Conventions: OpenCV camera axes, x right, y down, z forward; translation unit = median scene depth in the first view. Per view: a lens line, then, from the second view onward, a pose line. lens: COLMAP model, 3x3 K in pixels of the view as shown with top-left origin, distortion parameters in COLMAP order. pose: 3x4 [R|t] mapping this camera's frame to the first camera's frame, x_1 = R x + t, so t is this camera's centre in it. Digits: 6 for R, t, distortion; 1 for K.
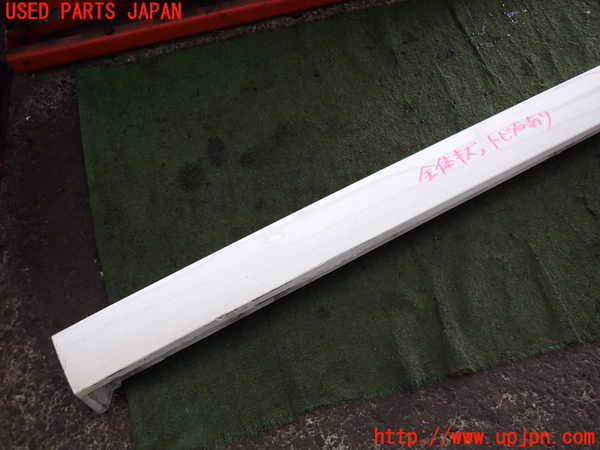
lens RADIAL K [[450.2, 0, 296.7], [0, 450.2, 225.2], [0, 0, 1]] dist [0.007184, -0.004967]
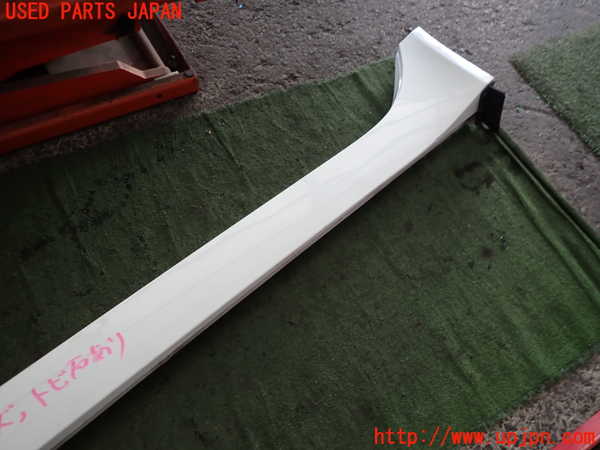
lens RADIAL K [[450.2, 0, 296.7], [0, 450.2, 225.2], [0, 0, 1]] dist [0.007184, -0.004967]
pose [[0.954482, -0.155665, 0.254427, 0.713010], [0.172664, 0.983917, -0.045763, -0.365822], [-0.243211, 0.087610, 0.966009, 0.125555]]
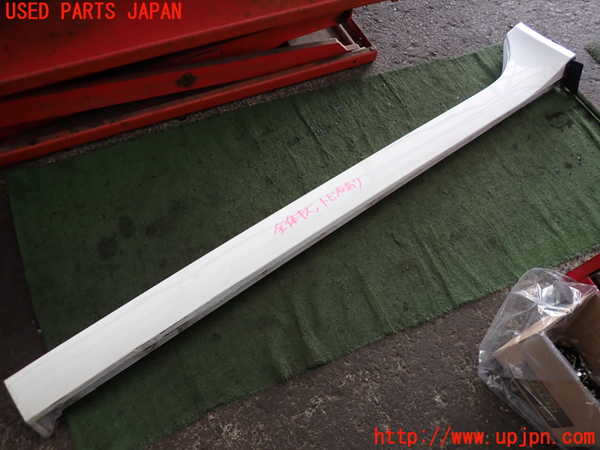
lens RADIAL K [[450.2, 0, 296.7], [0, 450.2, 225.2], [0, 0, 1]] dist [0.007184, -0.004967]
pose [[0.981616, -0.098661, 0.163390, 0.106919], [0.116419, 0.987853, -0.102920, 0.028565], [-0.151251, 0.120050, 0.981178, -0.408783]]
